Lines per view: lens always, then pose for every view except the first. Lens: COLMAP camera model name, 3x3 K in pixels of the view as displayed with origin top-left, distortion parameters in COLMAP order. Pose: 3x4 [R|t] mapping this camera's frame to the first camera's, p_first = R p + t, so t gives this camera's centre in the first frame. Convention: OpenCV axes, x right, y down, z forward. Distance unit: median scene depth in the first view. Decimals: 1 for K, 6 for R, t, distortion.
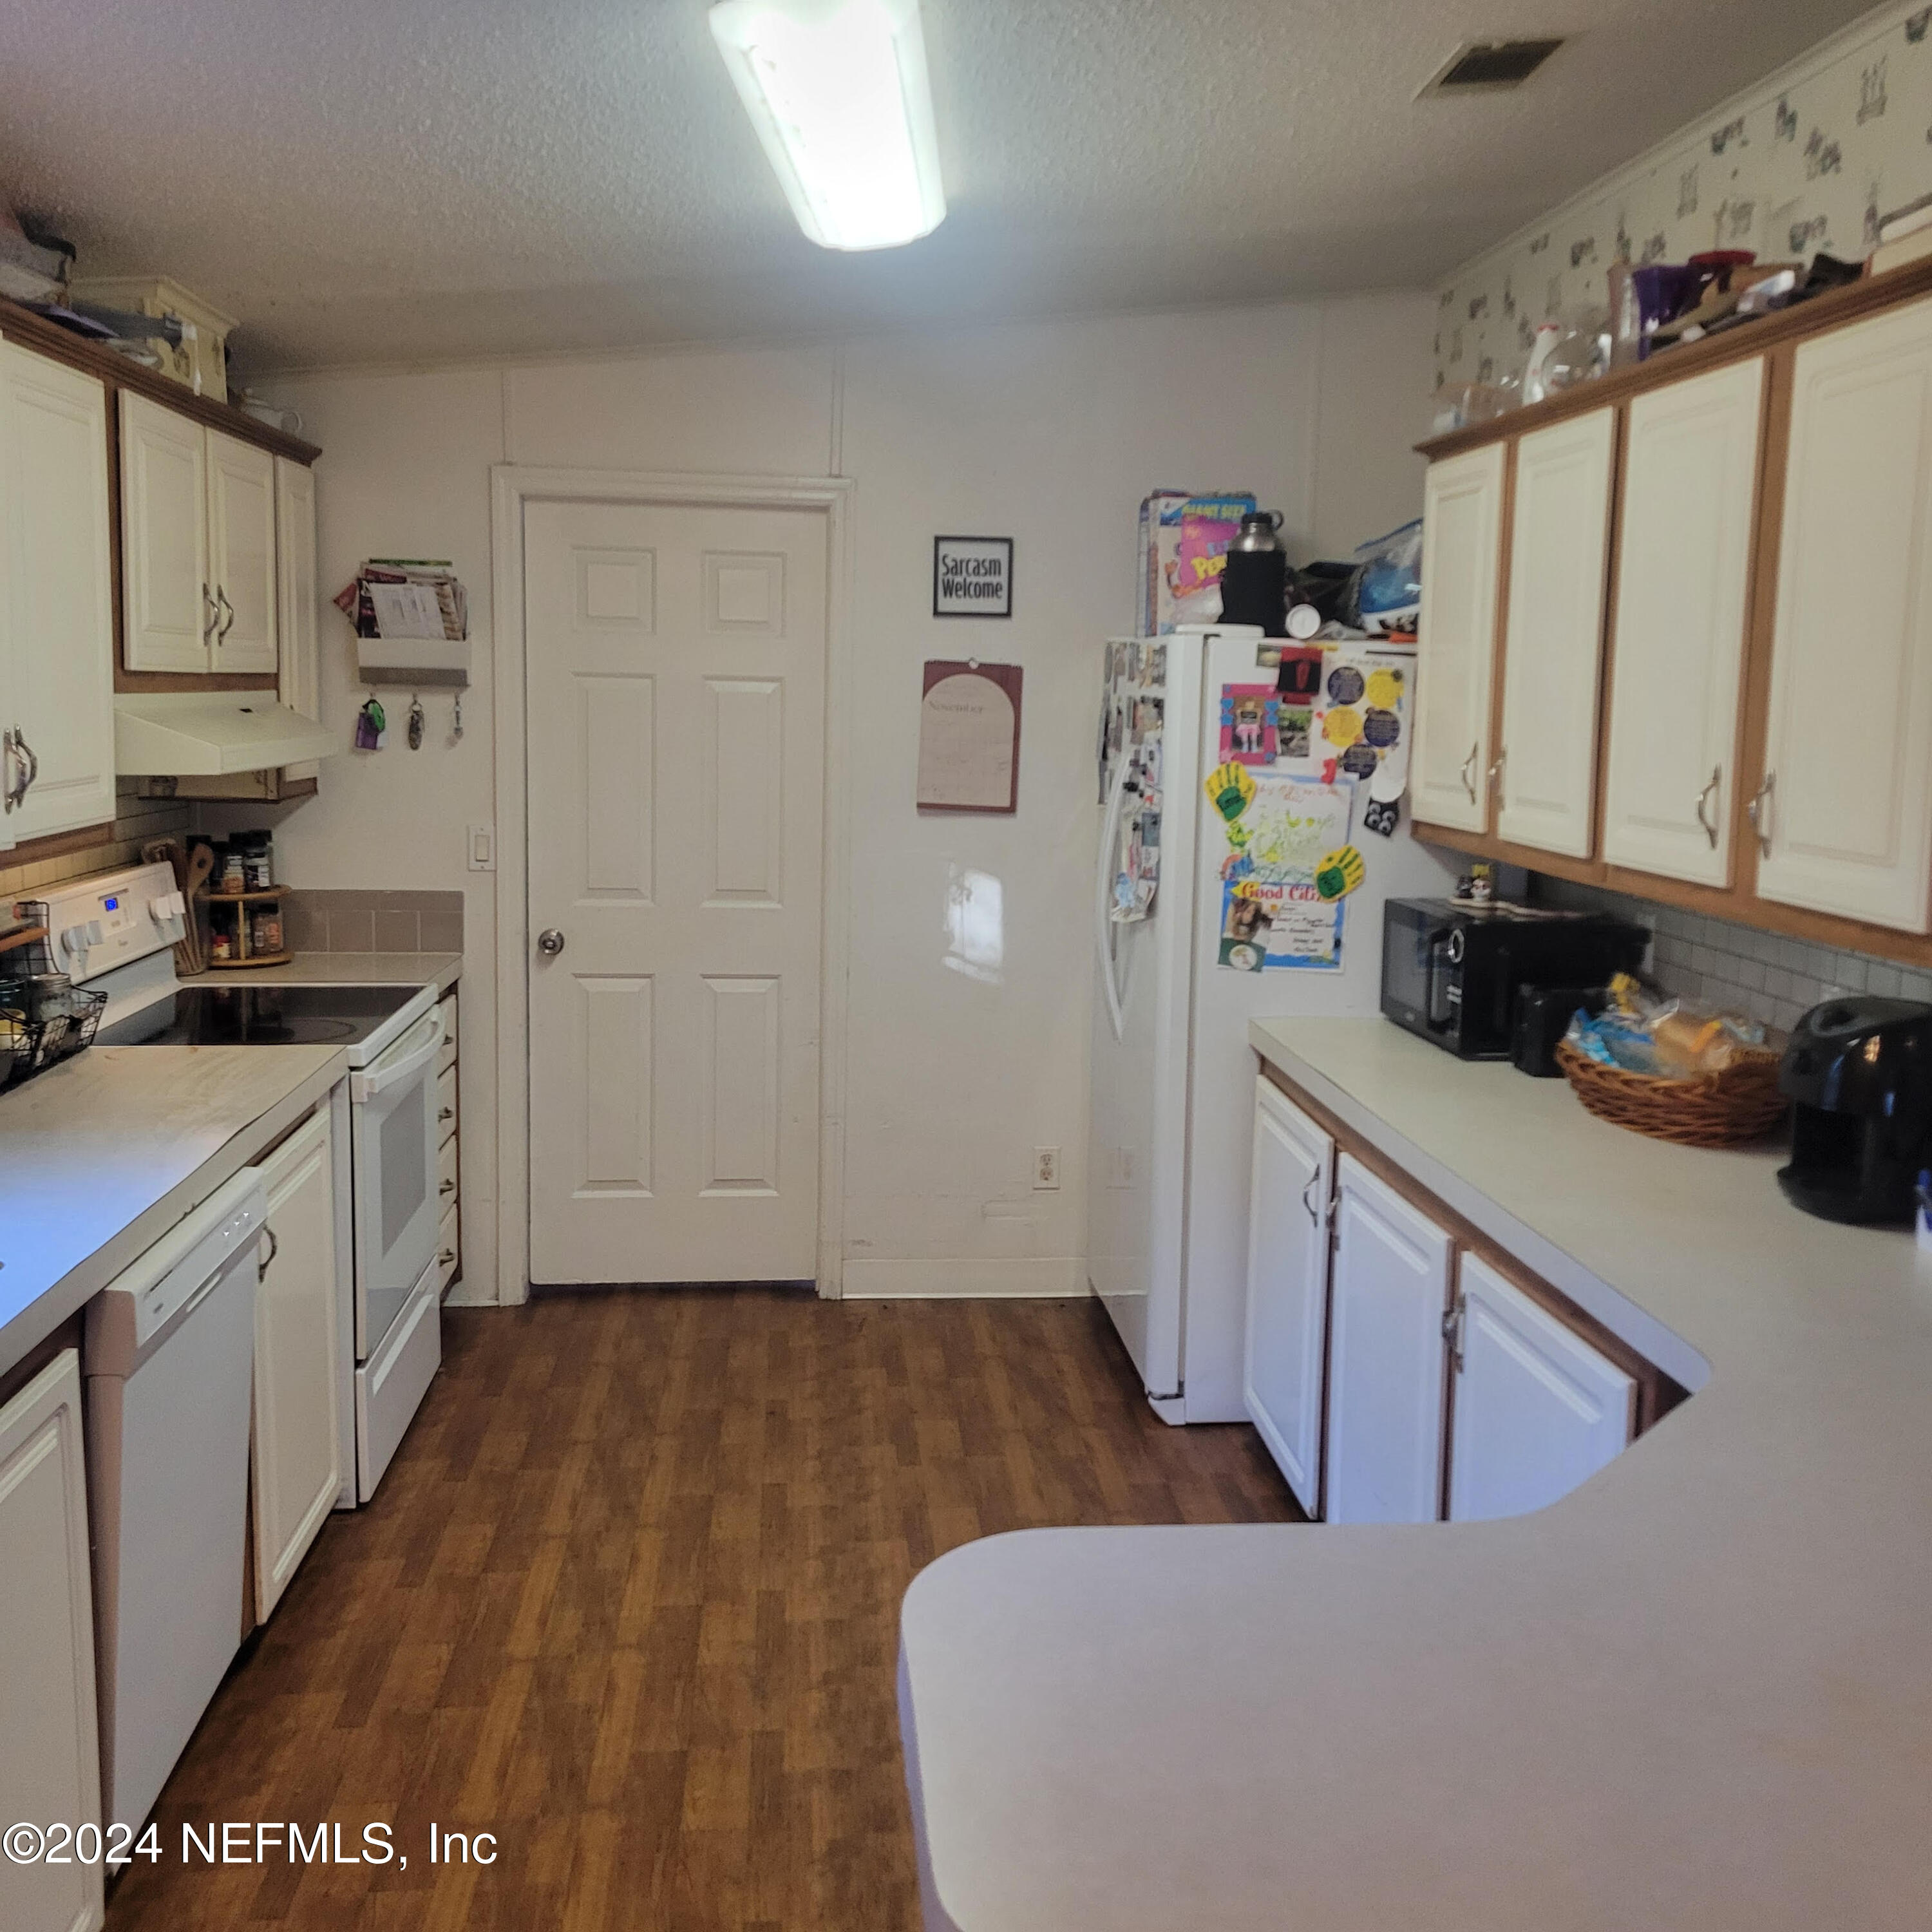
lens RADIAL K [[1897.9, 0, 971.7], [0, 1897.9, 924.7], [0, 0, 1]] dist [0.054780, -0.031092]
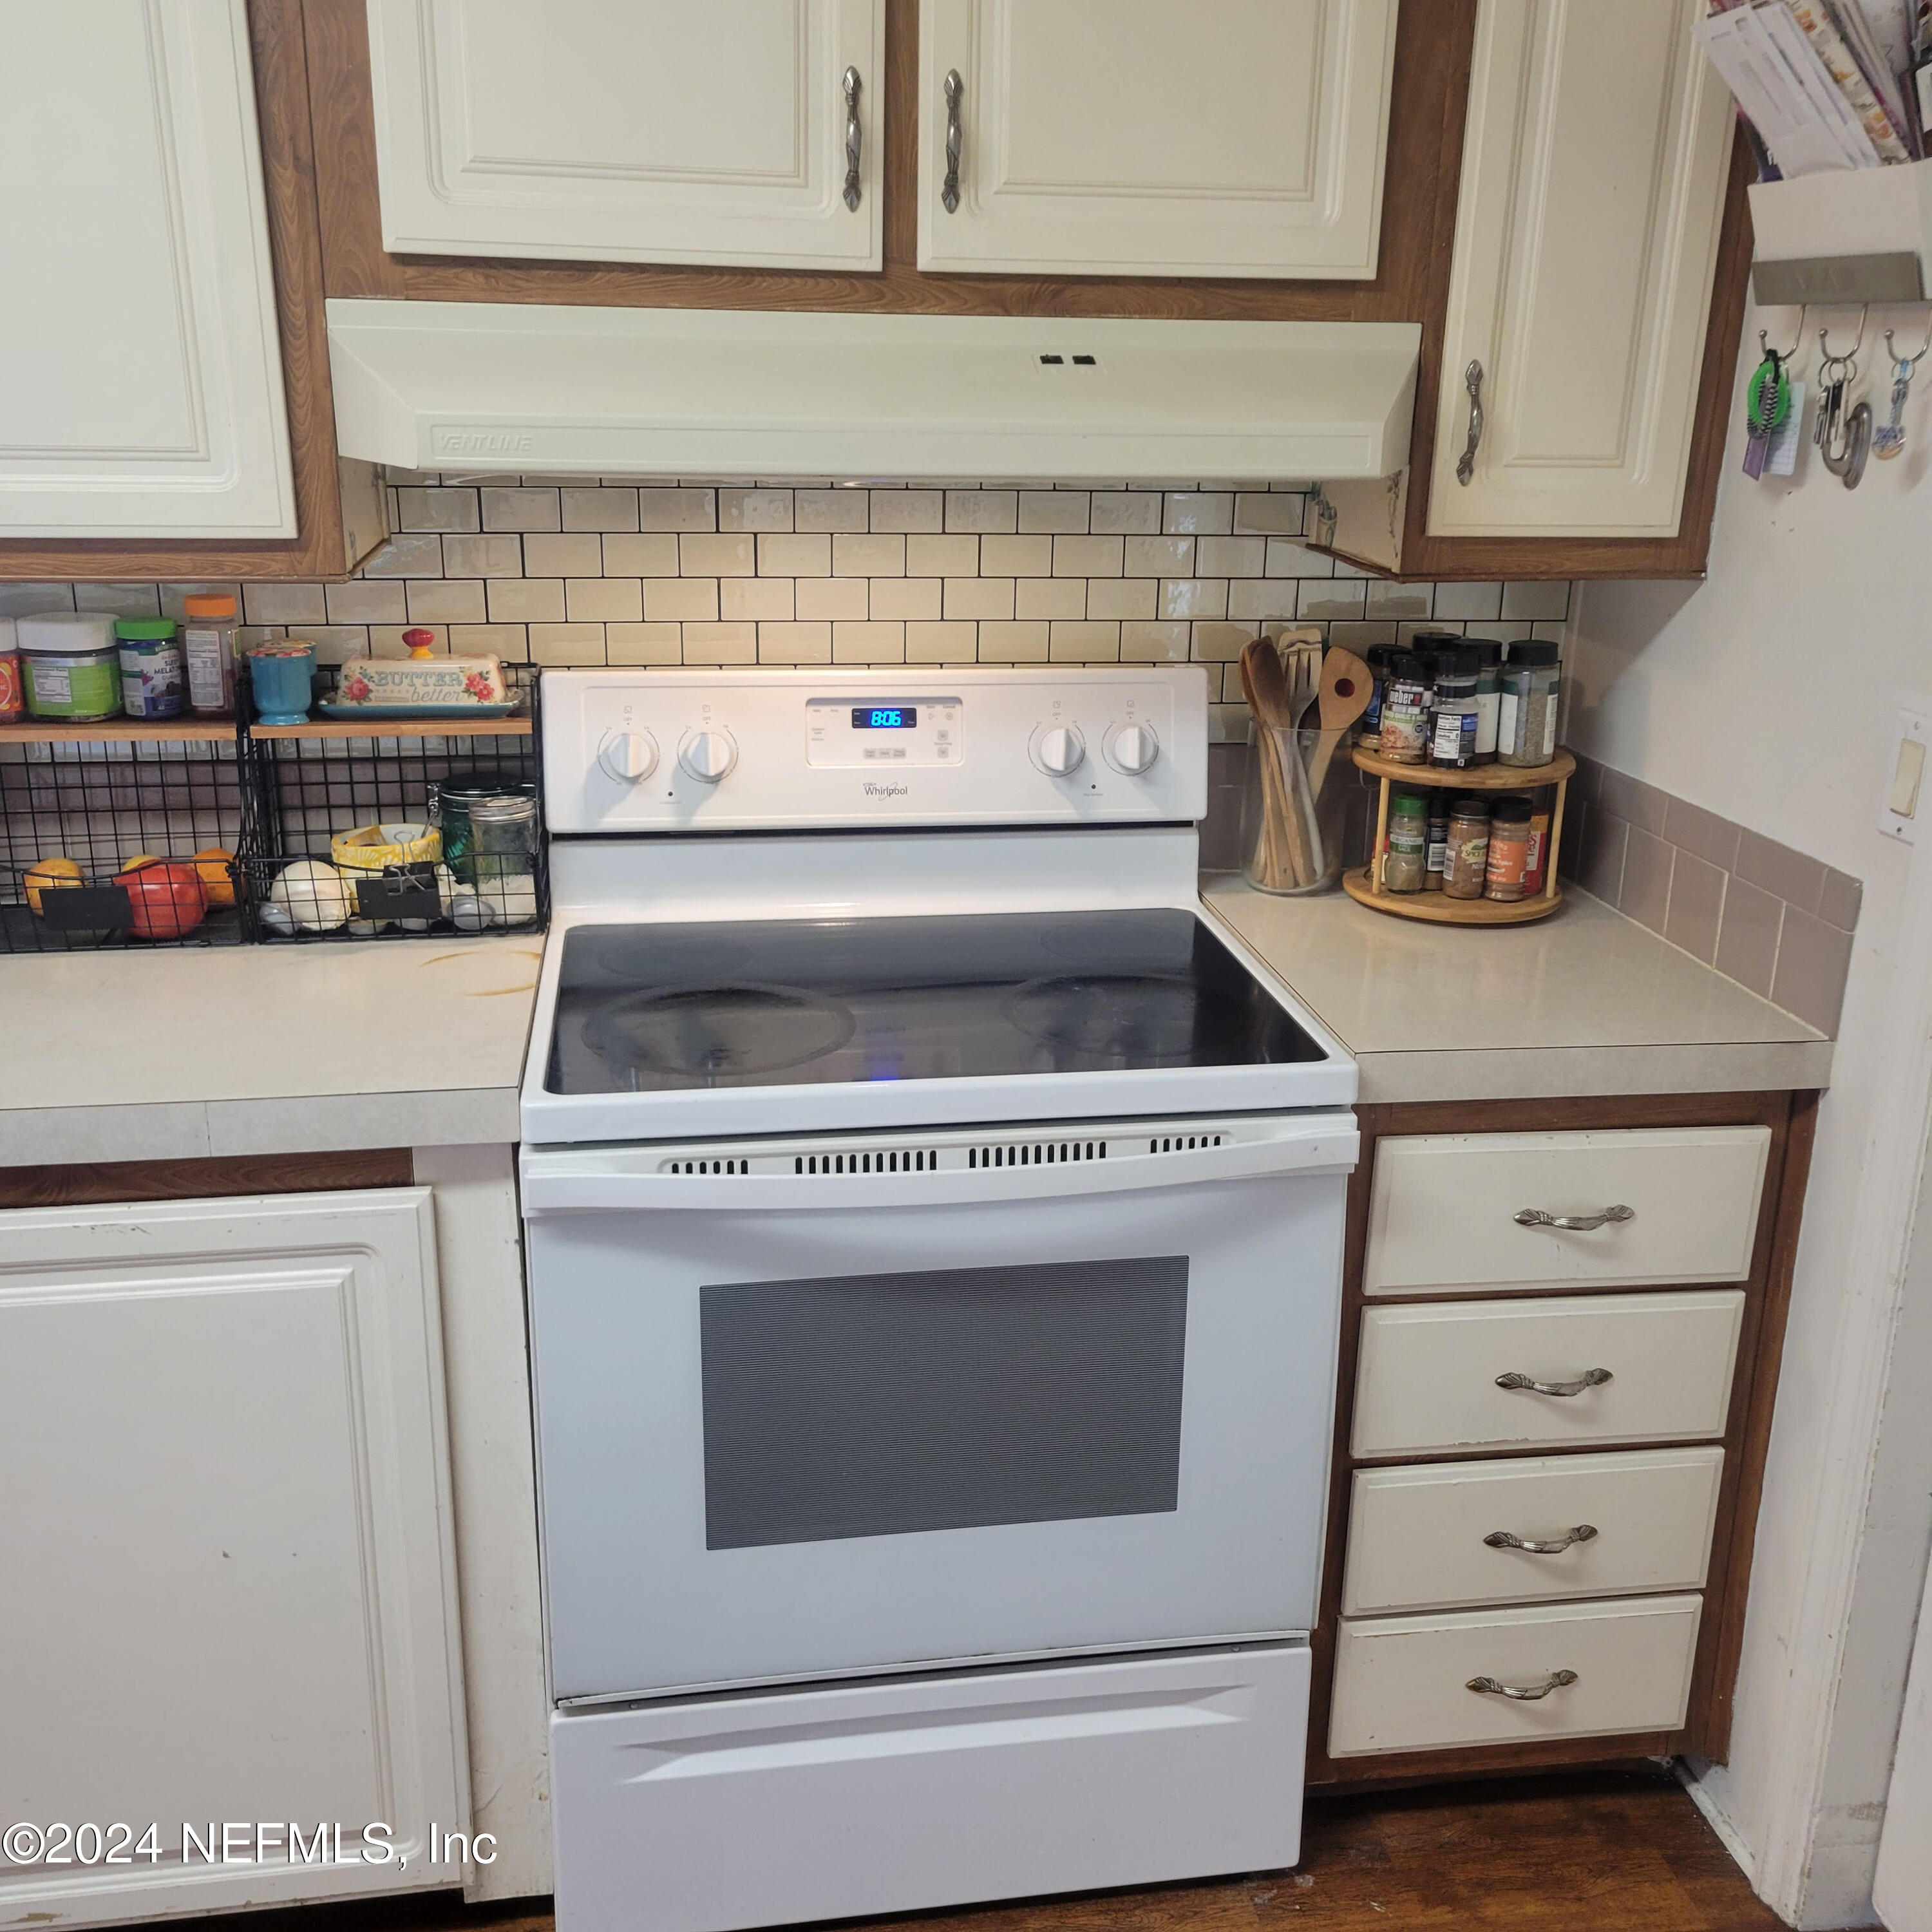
lens RADIAL K [[1897.9, 0, 971.7], [0, 1897.9, 924.7], [0, 0, 1]] dist [0.054780, -0.031092]
pose [[0.062386, 0.276639, -0.958947, 0.085143], [-0.142060, 0.953497, 0.265825, -0.086294], [0.987890, 0.119644, 0.098784, 0.809164]]
